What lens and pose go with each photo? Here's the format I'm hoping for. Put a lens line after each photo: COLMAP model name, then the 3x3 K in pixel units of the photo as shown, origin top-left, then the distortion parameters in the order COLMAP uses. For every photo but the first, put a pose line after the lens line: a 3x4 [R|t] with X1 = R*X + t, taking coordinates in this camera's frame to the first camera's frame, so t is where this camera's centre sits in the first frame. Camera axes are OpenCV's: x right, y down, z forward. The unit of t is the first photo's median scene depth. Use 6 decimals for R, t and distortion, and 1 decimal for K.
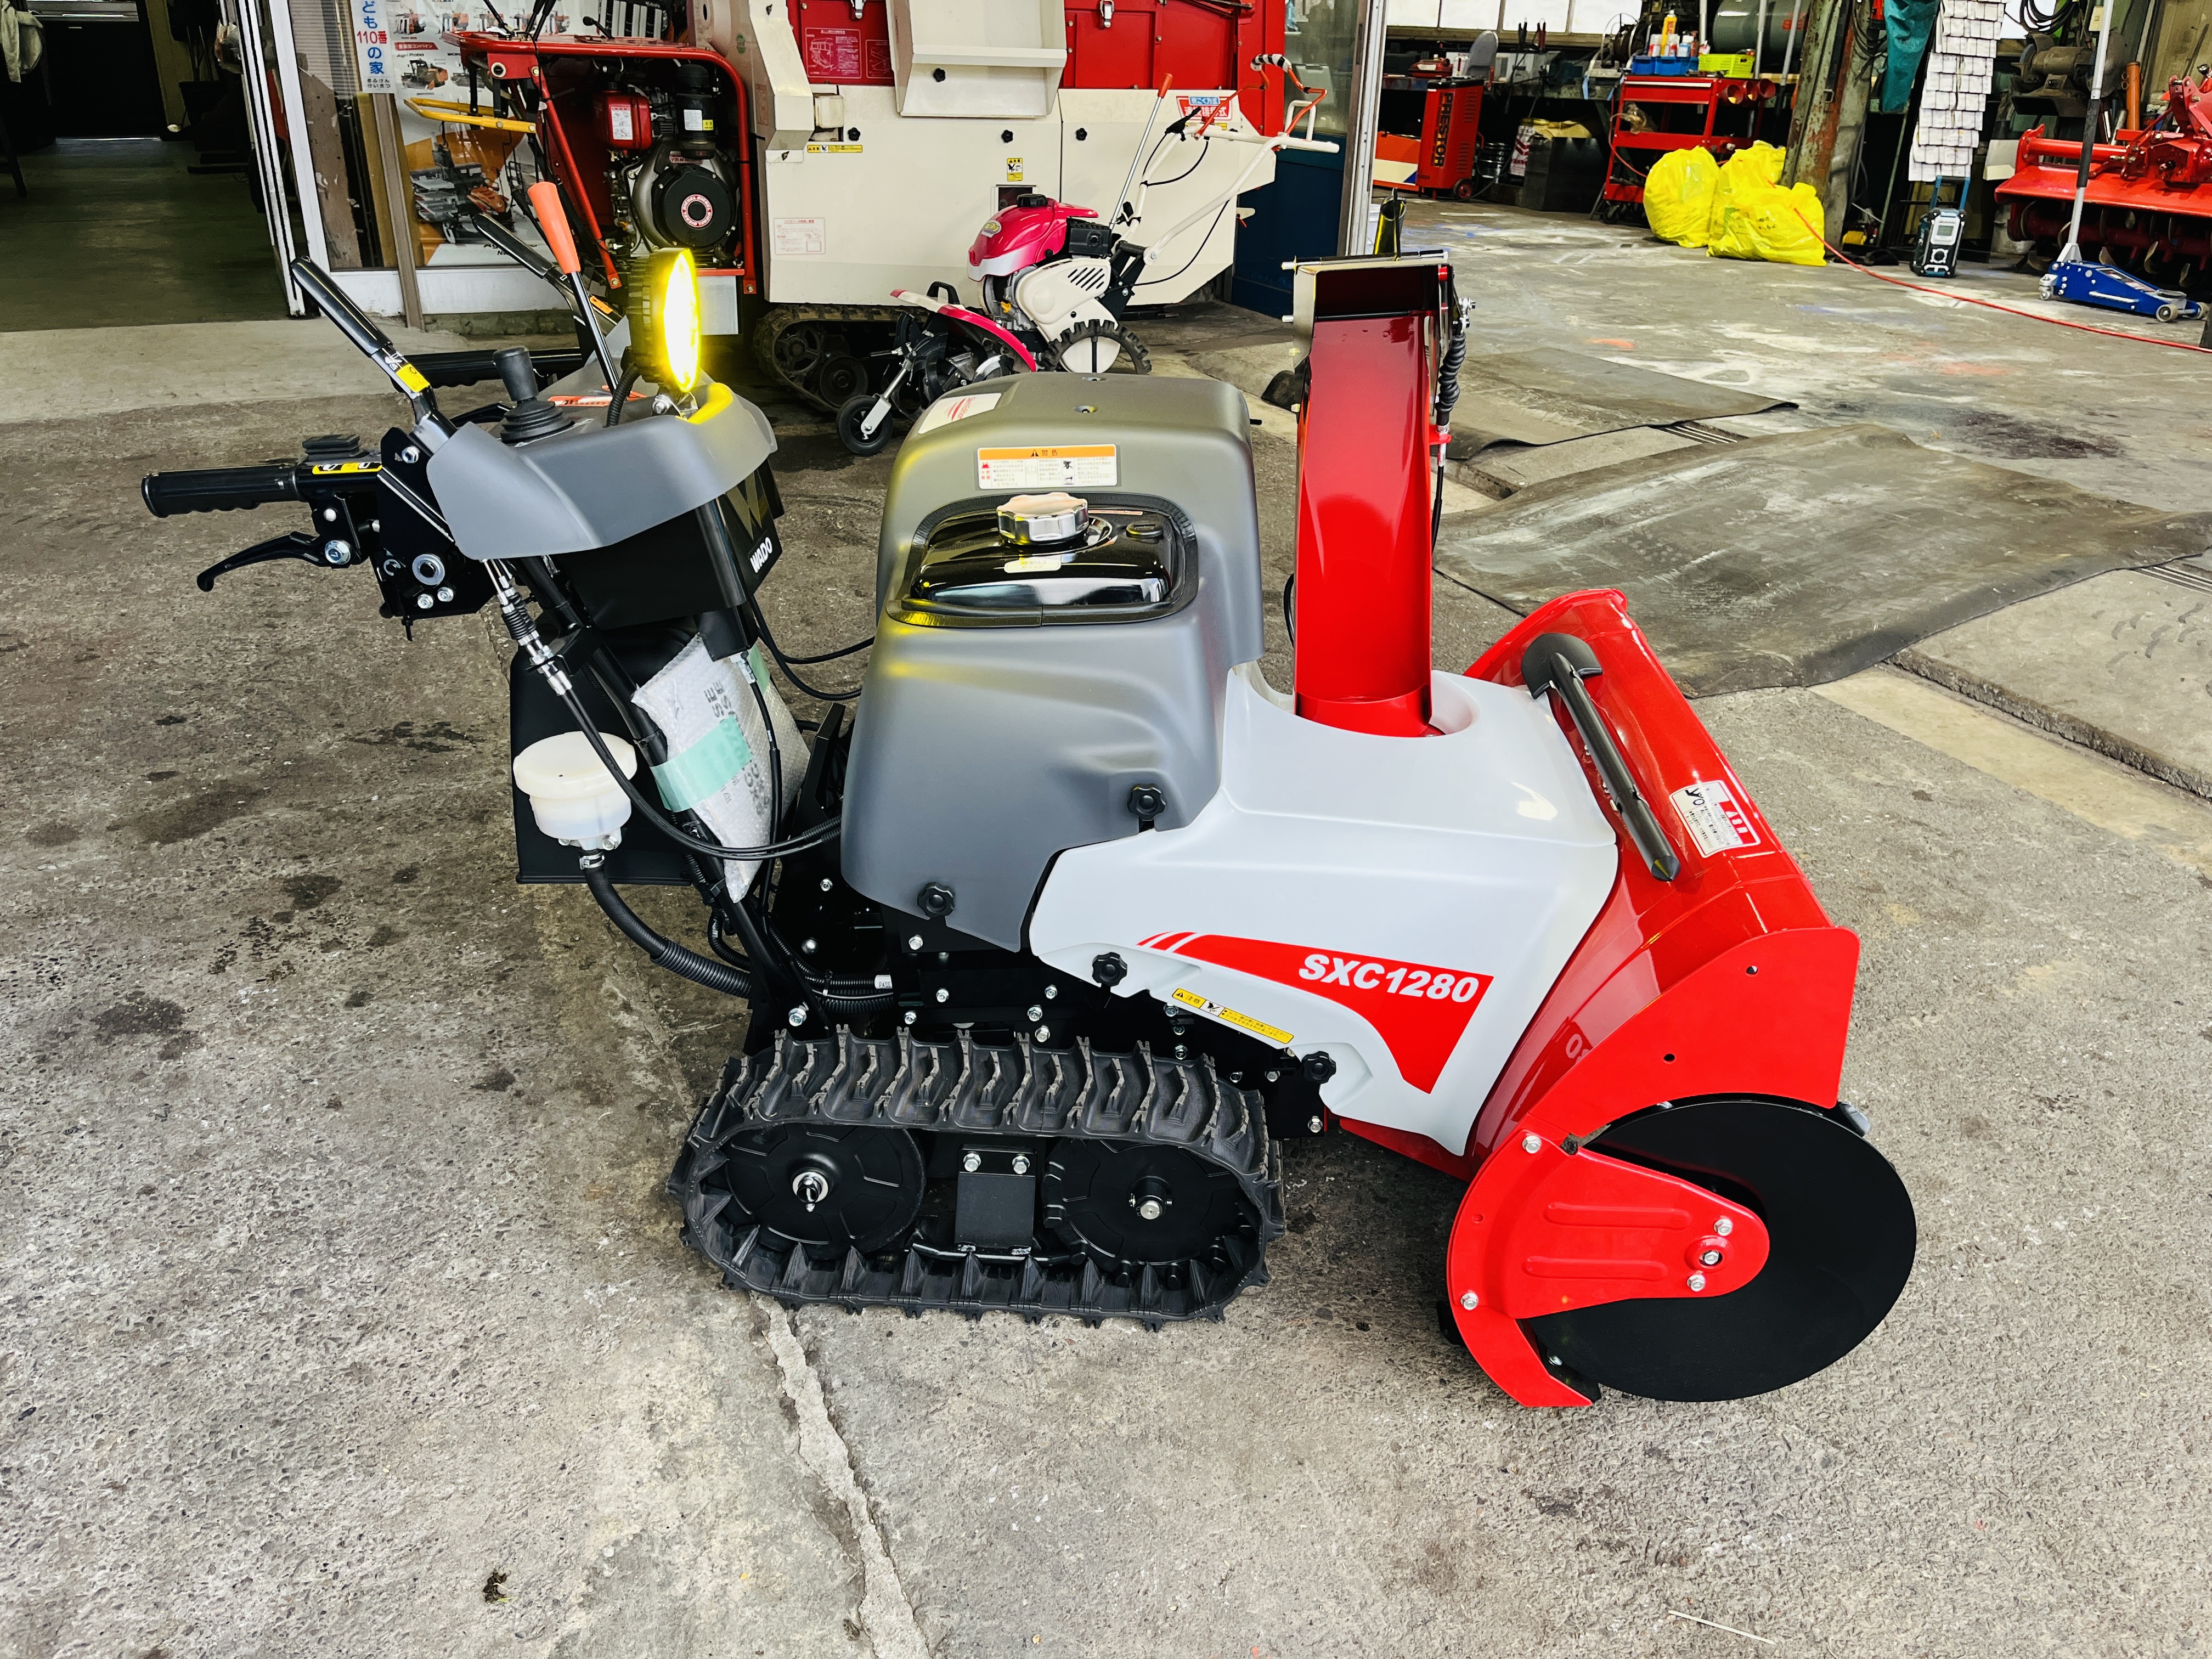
lens RADIAL K [[1671.1, 0, 1104.4], [0, 1671.1, 824.1], [0, 0, 1]] dist [0.060828, -0.084182]
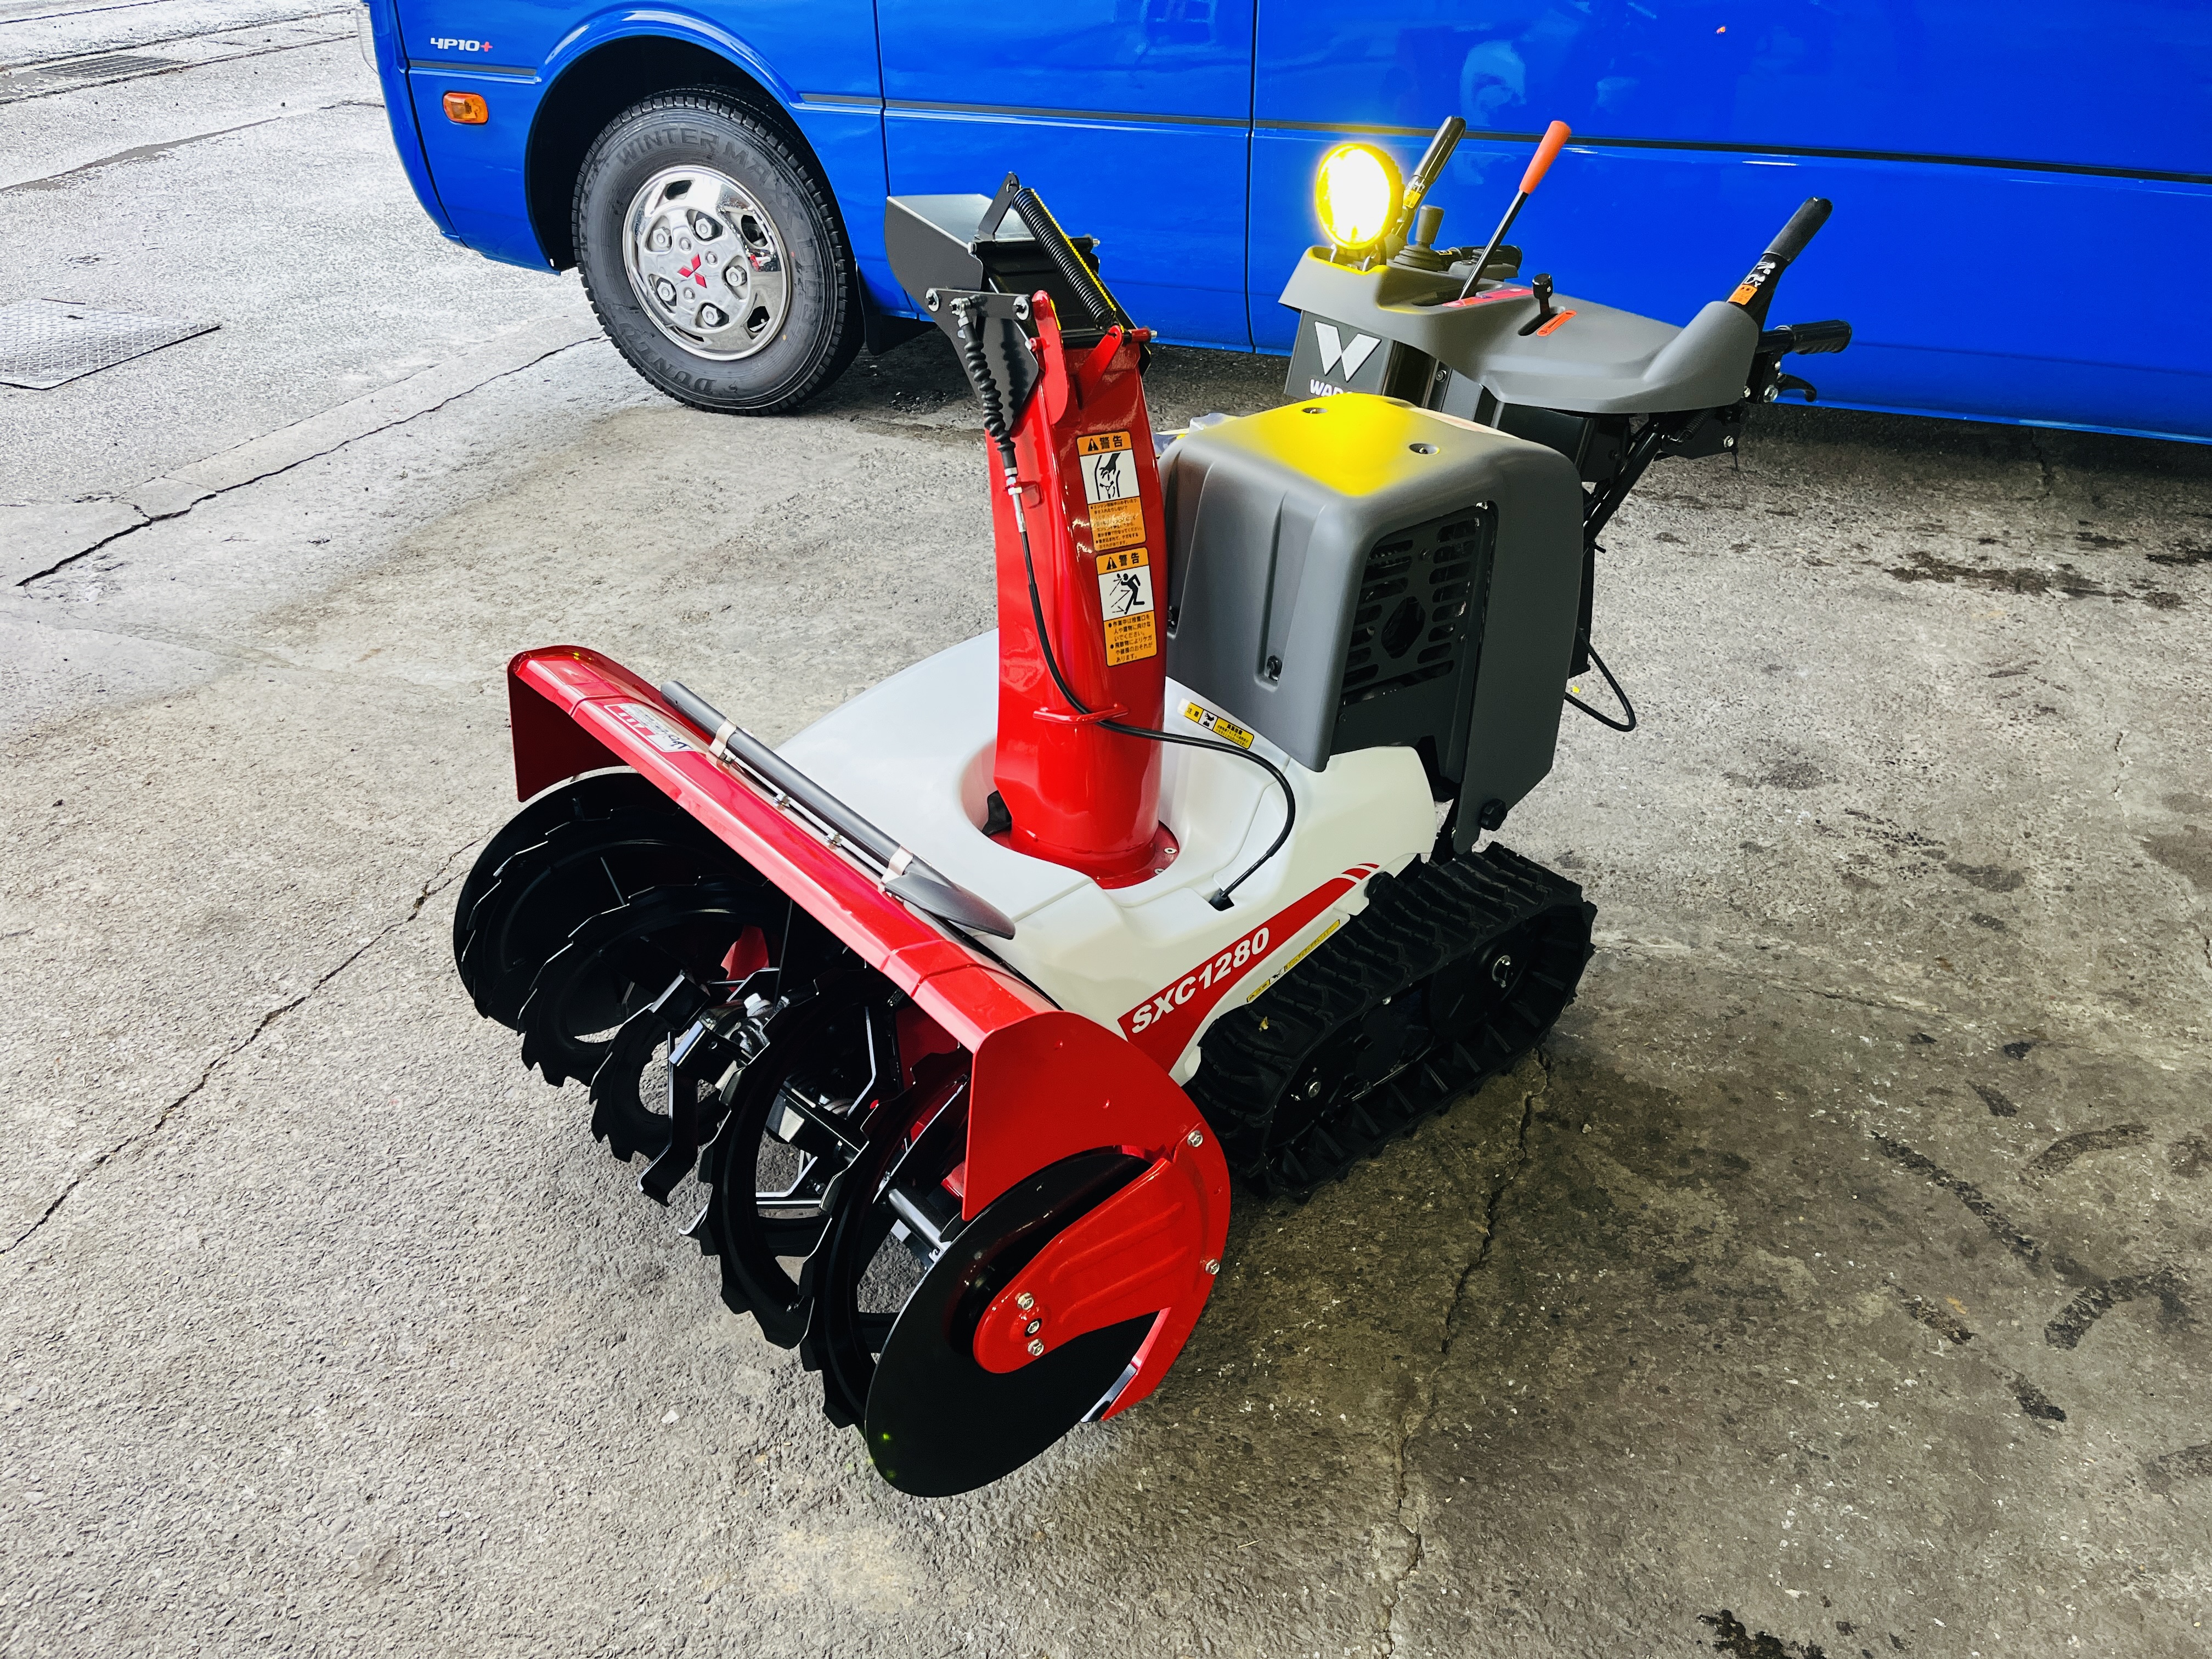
lens RADIAL K [[1671.1, 0, 1111.2], [0, 1671.1, 826.5], [0, 0, 1]] dist [0.060828, -0.084182]
pose [[-0.725997, 0.327507, -0.604705, 0.635958], [-0.342603, 0.590182, 0.730964, -0.664924], [0.596282, 0.737851, -0.316266, 1.209019]]
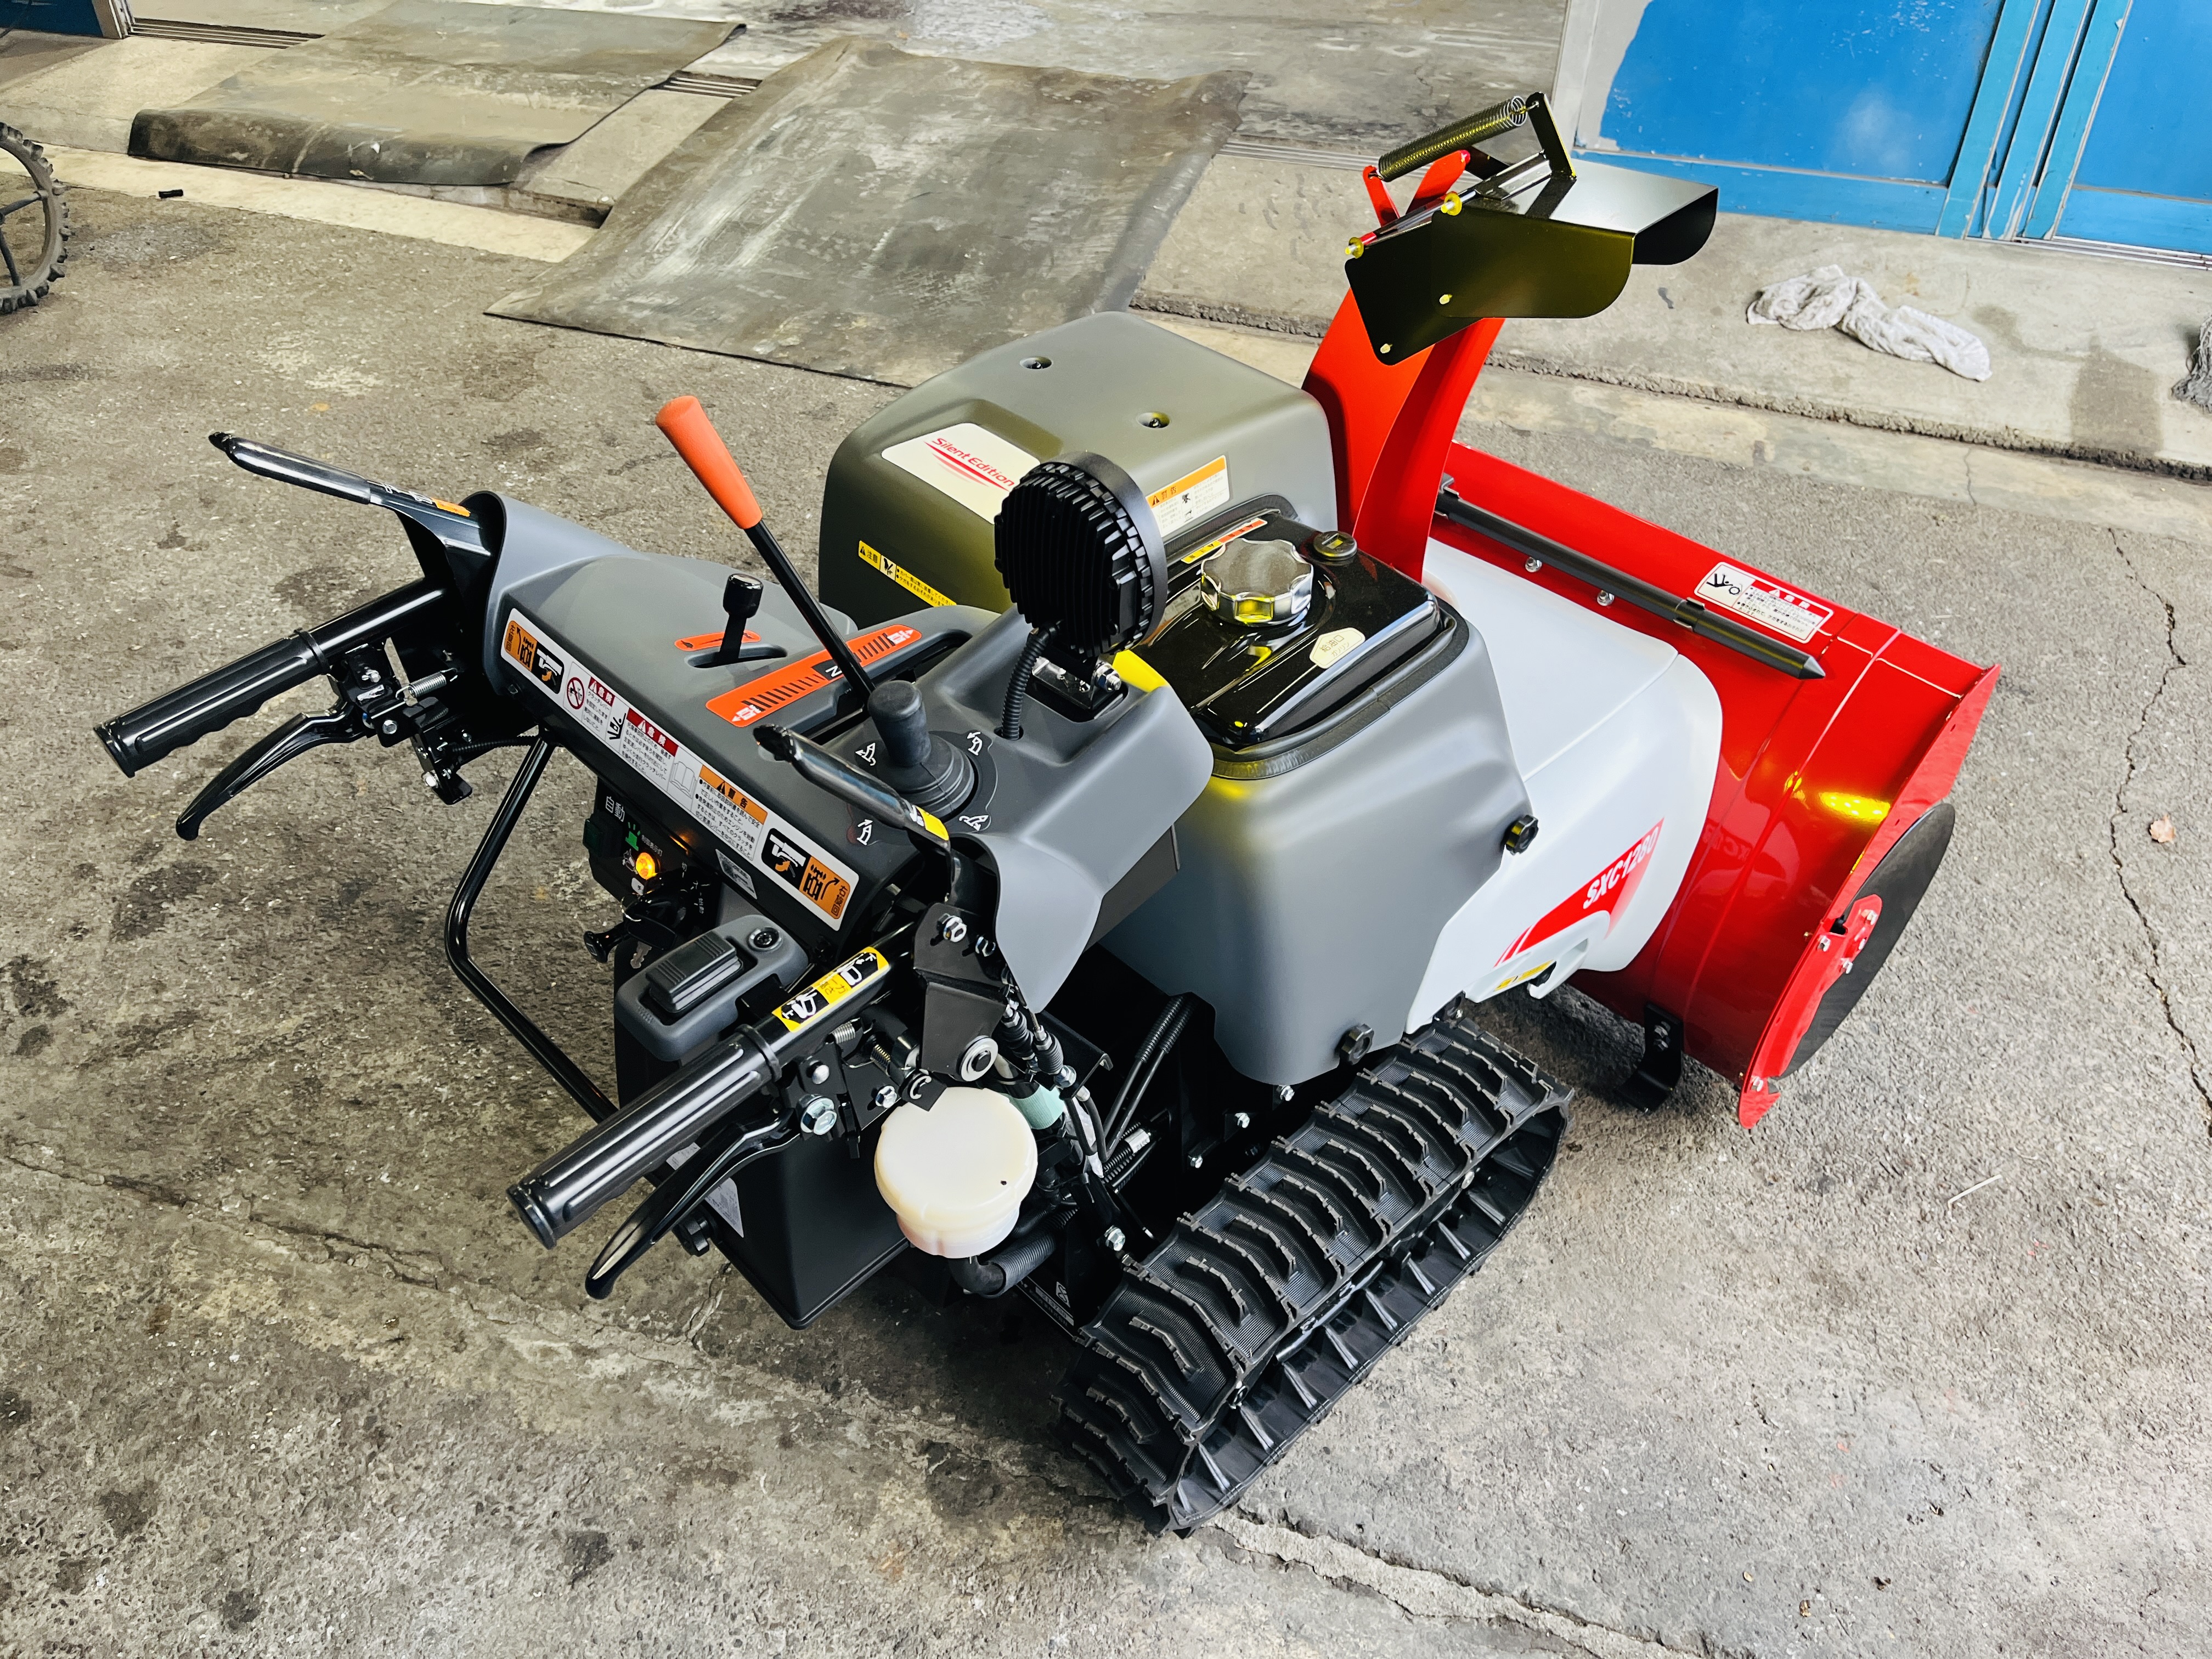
lens RADIAL K [[1671.1, 0, 1113.9], [0, 1671.1, 843.7], [0, 0, 1]] dist [0.060828, -0.084182]
pose [[0.677133, -0.479130, 0.558503, -0.482108], [0.321808, 0.875365, 0.360798, -0.310437], [-0.661763, -0.064577, 0.746926, 0.342430]]
